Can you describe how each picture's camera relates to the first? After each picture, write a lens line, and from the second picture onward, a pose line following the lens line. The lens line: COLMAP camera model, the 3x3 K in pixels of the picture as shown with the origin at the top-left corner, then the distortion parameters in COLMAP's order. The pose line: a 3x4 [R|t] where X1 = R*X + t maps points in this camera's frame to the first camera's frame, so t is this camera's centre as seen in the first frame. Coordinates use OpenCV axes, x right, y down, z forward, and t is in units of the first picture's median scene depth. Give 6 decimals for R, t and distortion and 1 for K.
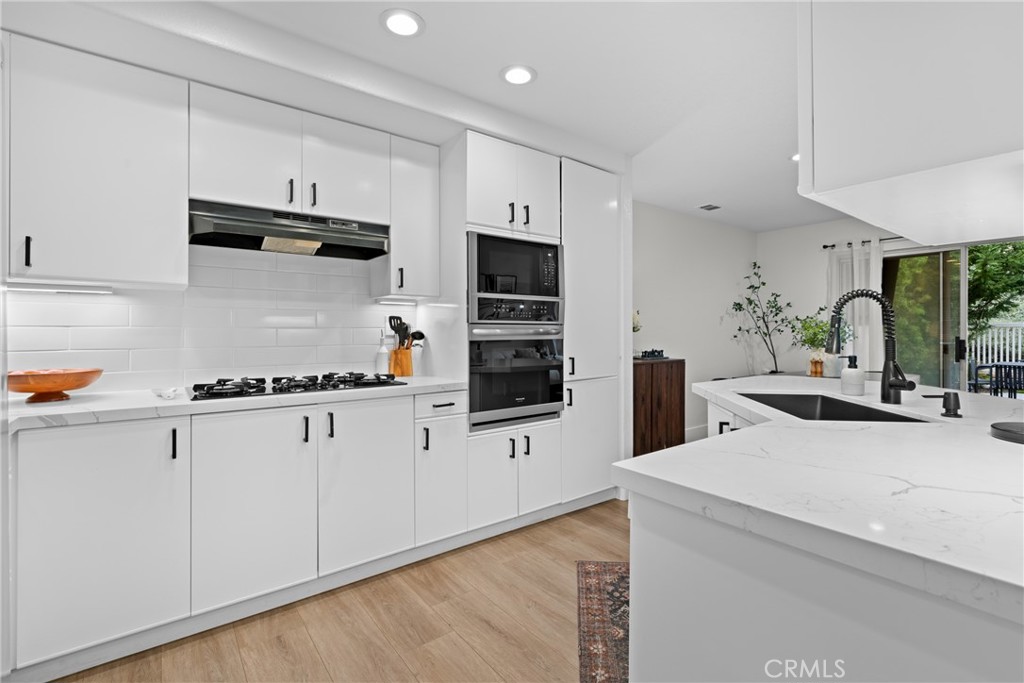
lens RADIAL K [[464.4, 0, 514.9], [0, 464.4, 329.8], [0, 0, 1]] dist [-0.006708, 0.003280]
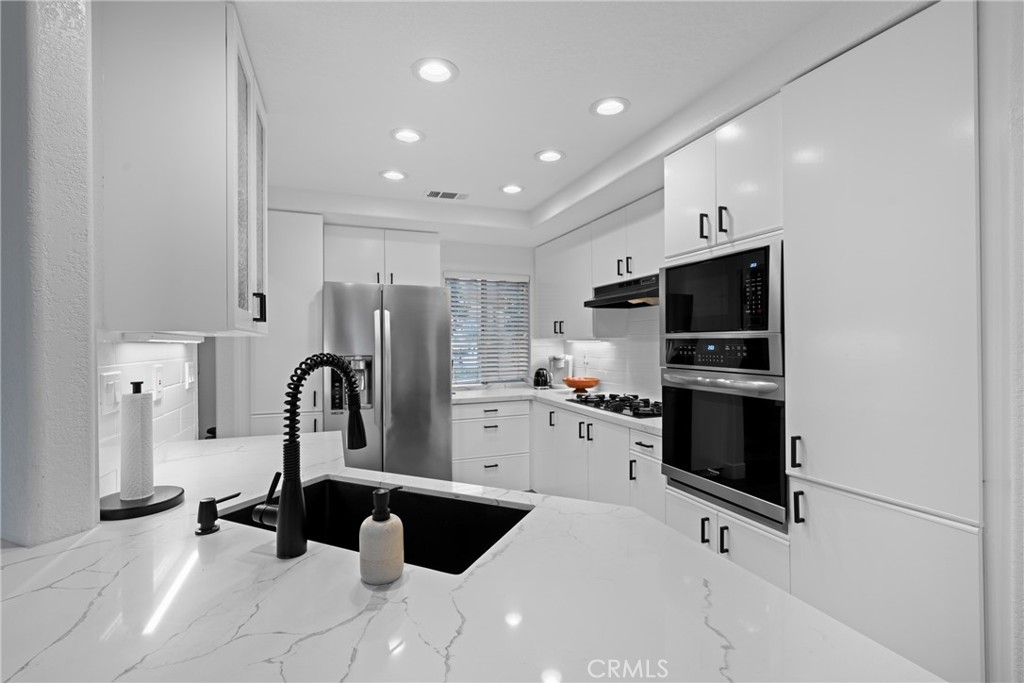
lens RADIAL K [[464.4, 0, 511.8], [0, 464.4, 340.6], [0, 0, 1]] dist [-0.006708, 0.003280]
pose [[-0.286076, 0.002441, -0.958204, 0.825008], [0.011972, 0.999928, -0.001027, -0.064721], [0.958132, -0.011766, -0.286084, 0.912921]]
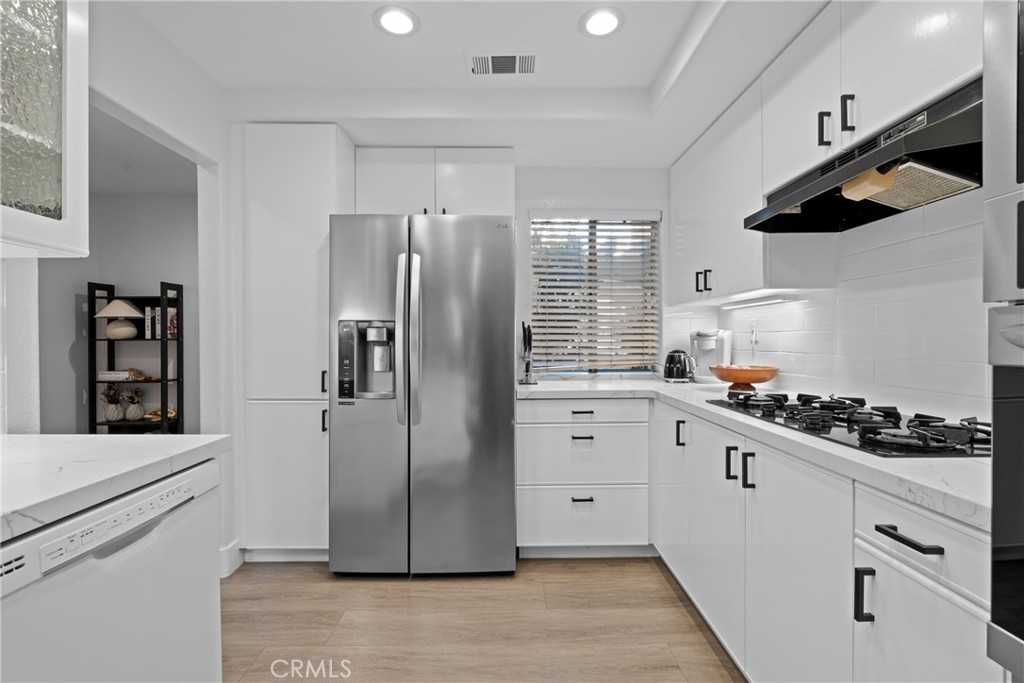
lens RADIAL K [[464.4, 0, 511.9], [0, 464.4, 340.5], [0, 0, 1]] dist [-0.006708, 0.003280]
pose [[-0.599158, 0.007537, -0.800595, 0.284700], [0.008212, 0.999961, 0.003268, 0.004327], [0.800589, -0.004617, -0.599196, 0.872337]]
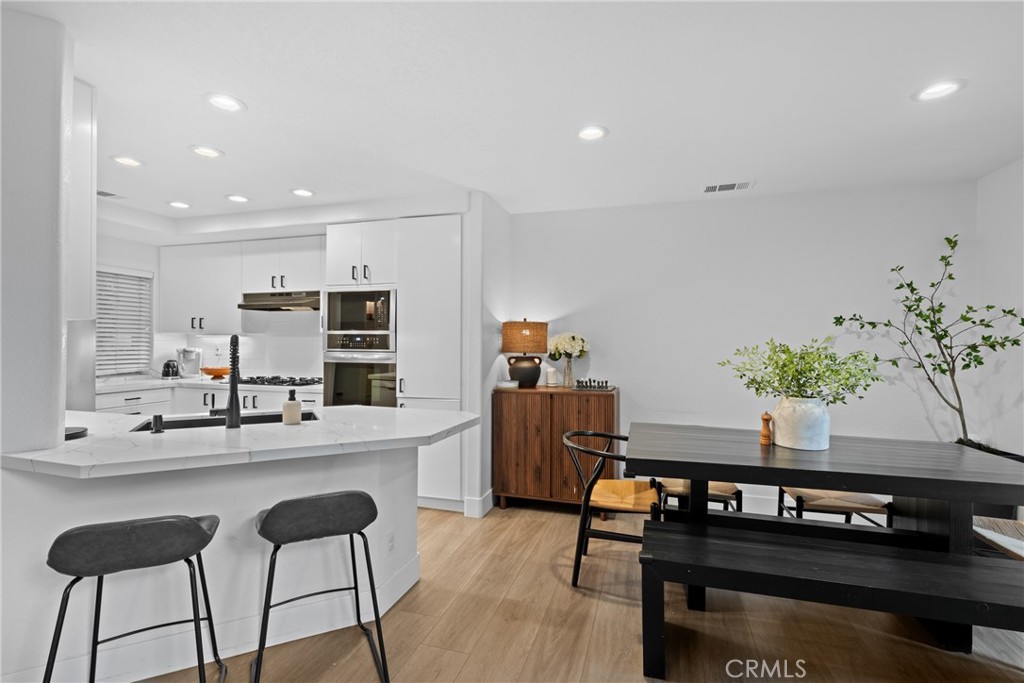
lens RADIAL K [[464.4, 0, 513.6], [0, 464.4, 340.0], [0, 0, 1]] dist [-0.006708, 0.003280]
pose [[0.587045, 0.002968, -0.809549, 1.426299], [-0.002280, 0.999995, 0.002013, -0.051370], [0.809551, 0.000664, 0.587049, 0.563746]]
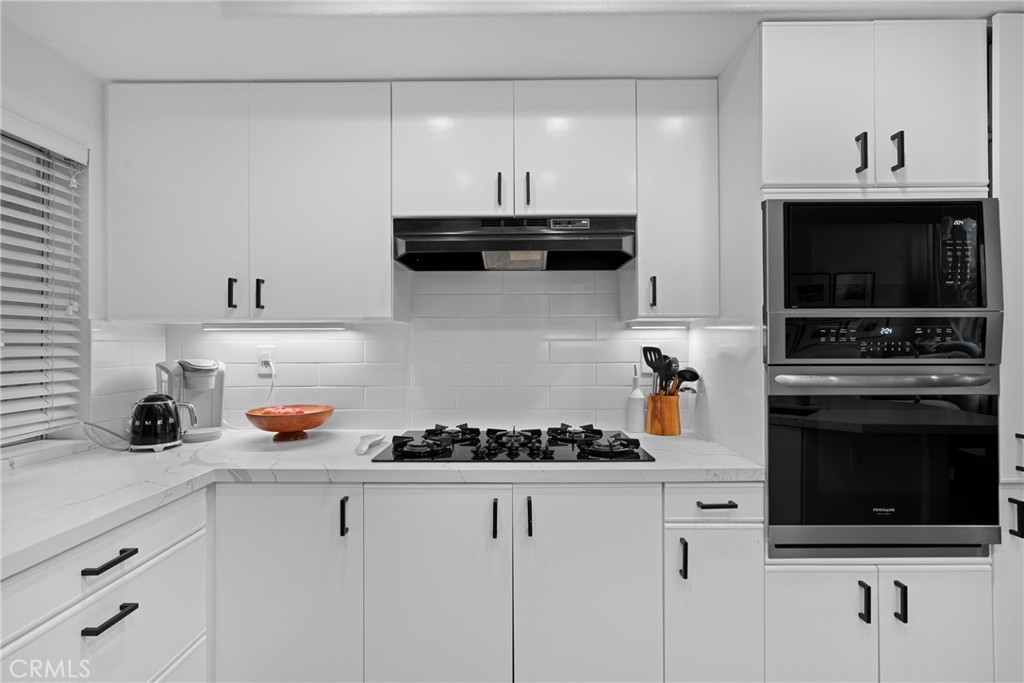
lens RADIAL K [[464.4, 0, 514.8], [0, 464.4, 340.6], [0, 0, 1]] dist [-0.006708, 0.003280]
pose [[0.788302, -0.003214, -0.615280, 0.005214], [0.004264, 0.999991, 0.000239, -0.041421], [0.615273, -0.002812, 0.788309, 0.345277]]
